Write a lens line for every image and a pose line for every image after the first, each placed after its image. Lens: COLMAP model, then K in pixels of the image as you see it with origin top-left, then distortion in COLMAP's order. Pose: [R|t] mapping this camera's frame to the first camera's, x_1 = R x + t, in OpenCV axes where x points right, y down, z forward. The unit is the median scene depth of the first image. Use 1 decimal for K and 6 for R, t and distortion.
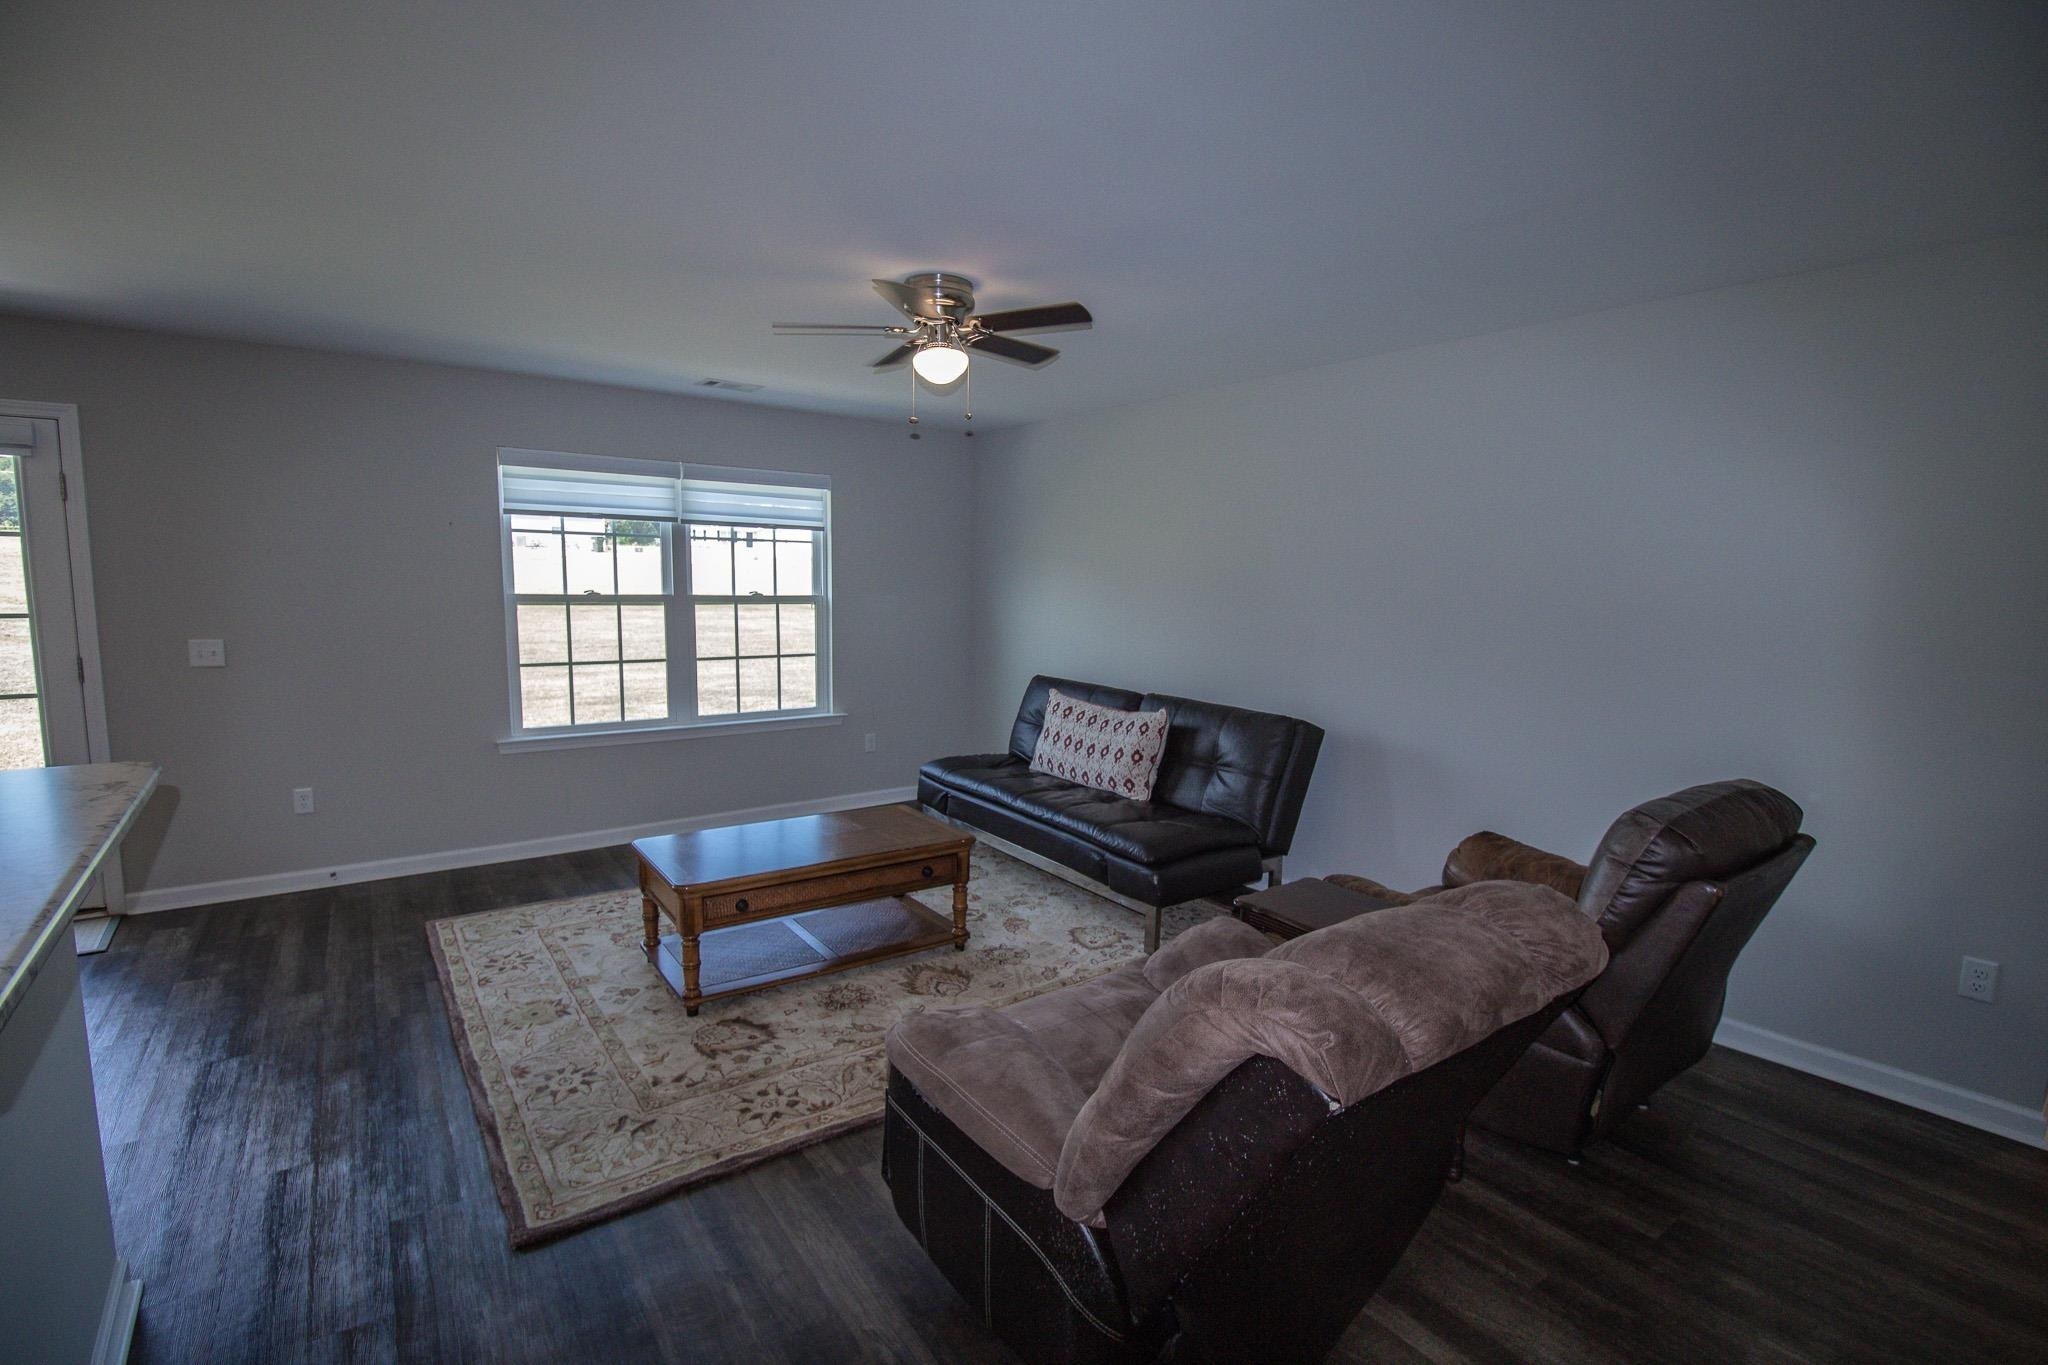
lens RADIAL K [[951.4, 0, 1038.2], [0, 951.4, 695.5], [0, 0, 1]] dist [0.002441, -0.015171]
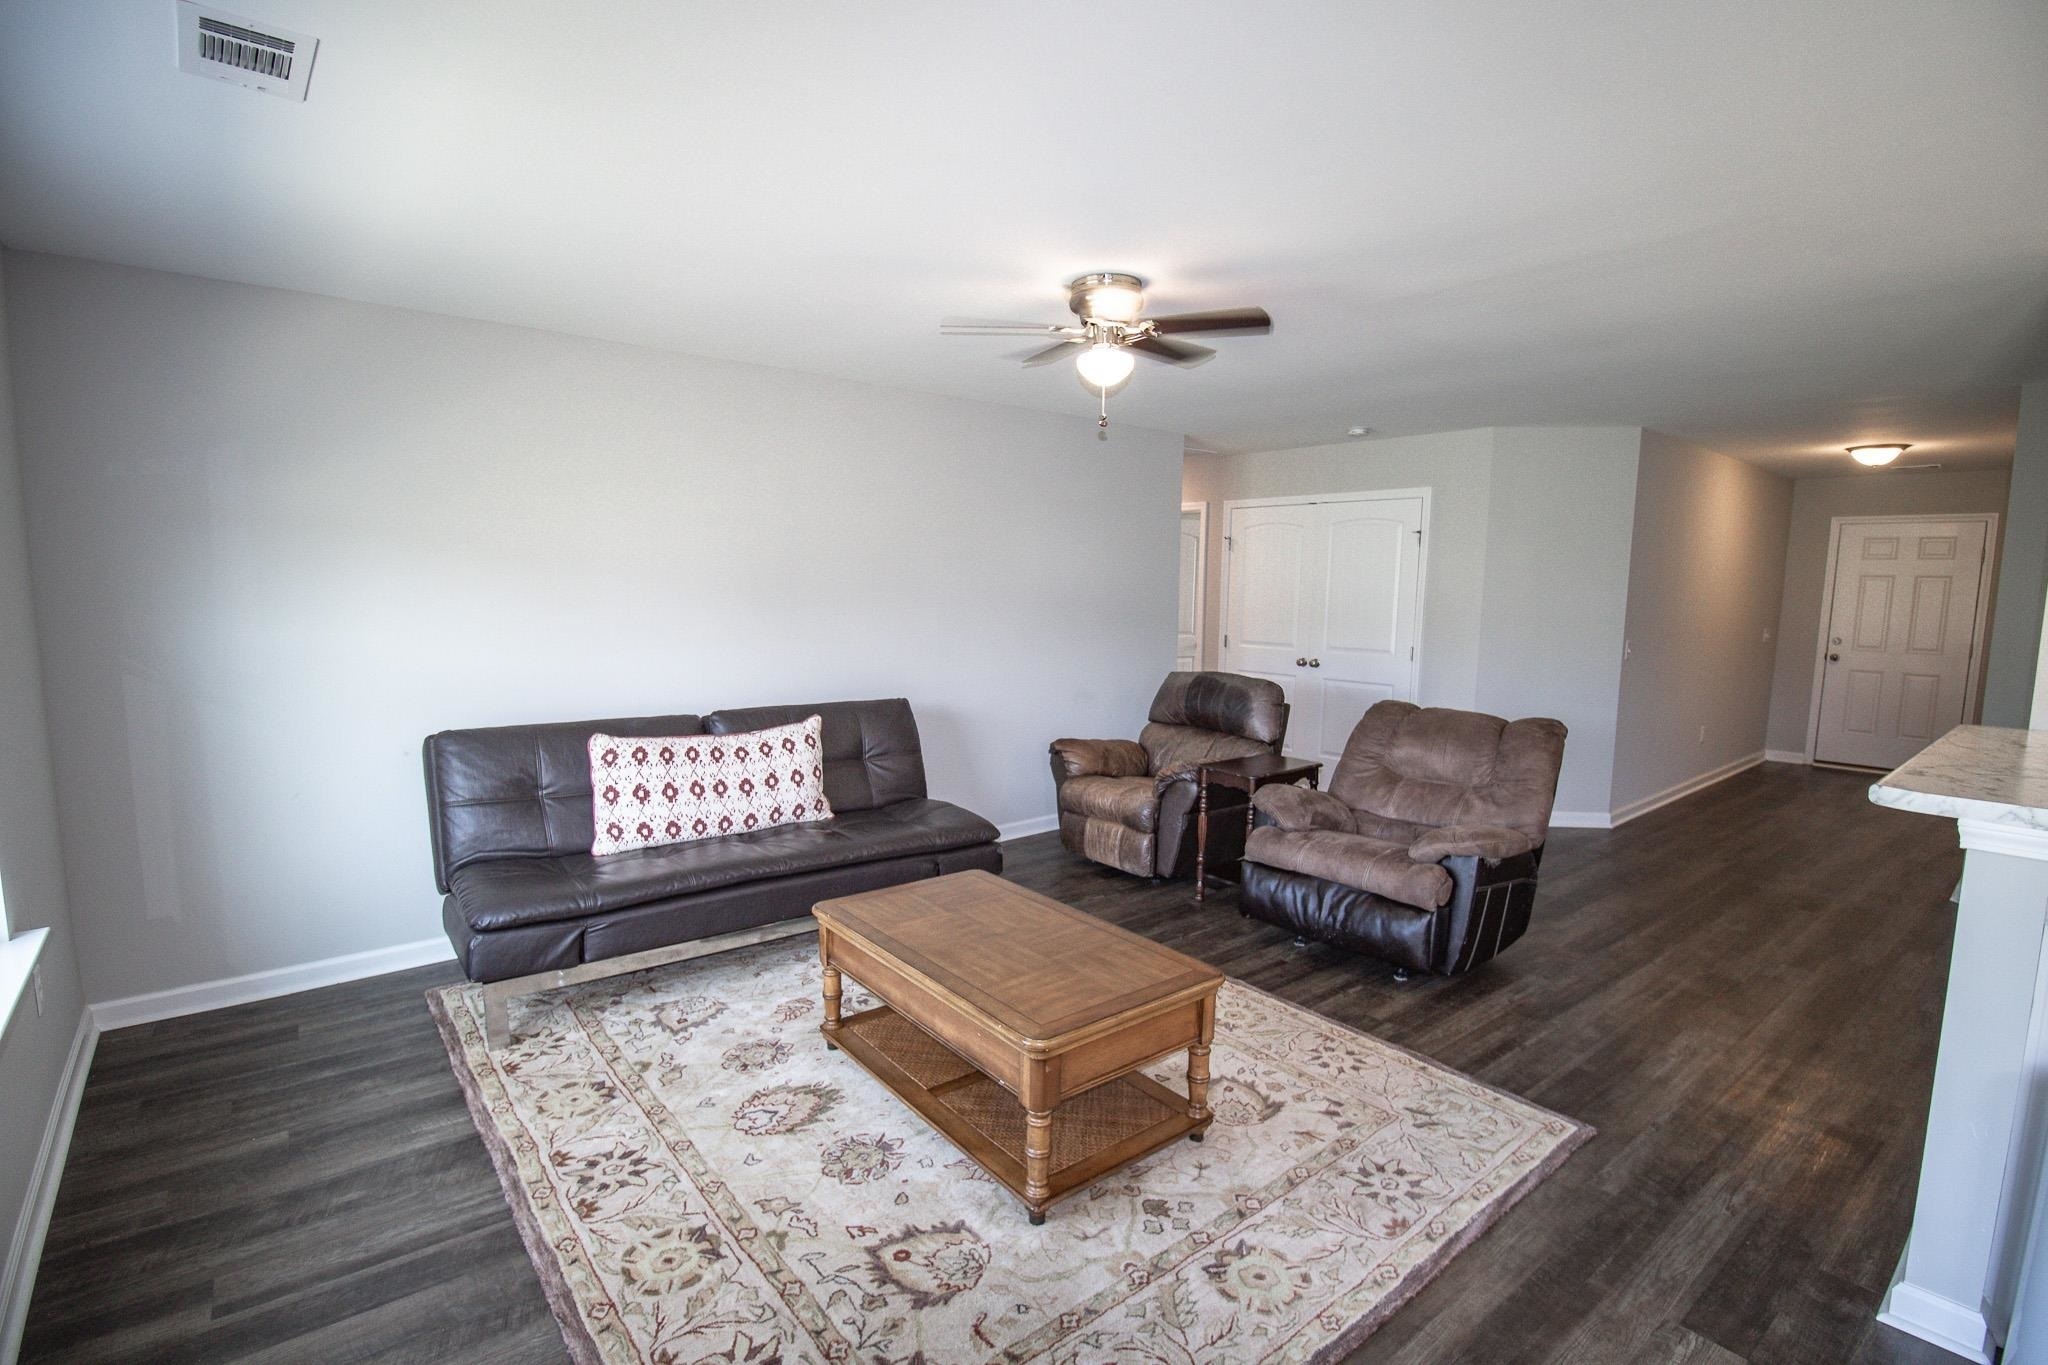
lens RADIAL K [[951.4, 0, 1038.2], [0, 951.4, 695.5], [0, 0, 1]] dist [0.002441, -0.015171]
pose [[-0.048799, -0.142553, 0.988584, -0.855249], [0.109882, 0.982989, 0.147170, -0.127849], [-0.992746, 0.115809, -0.032305, 0.870592]]
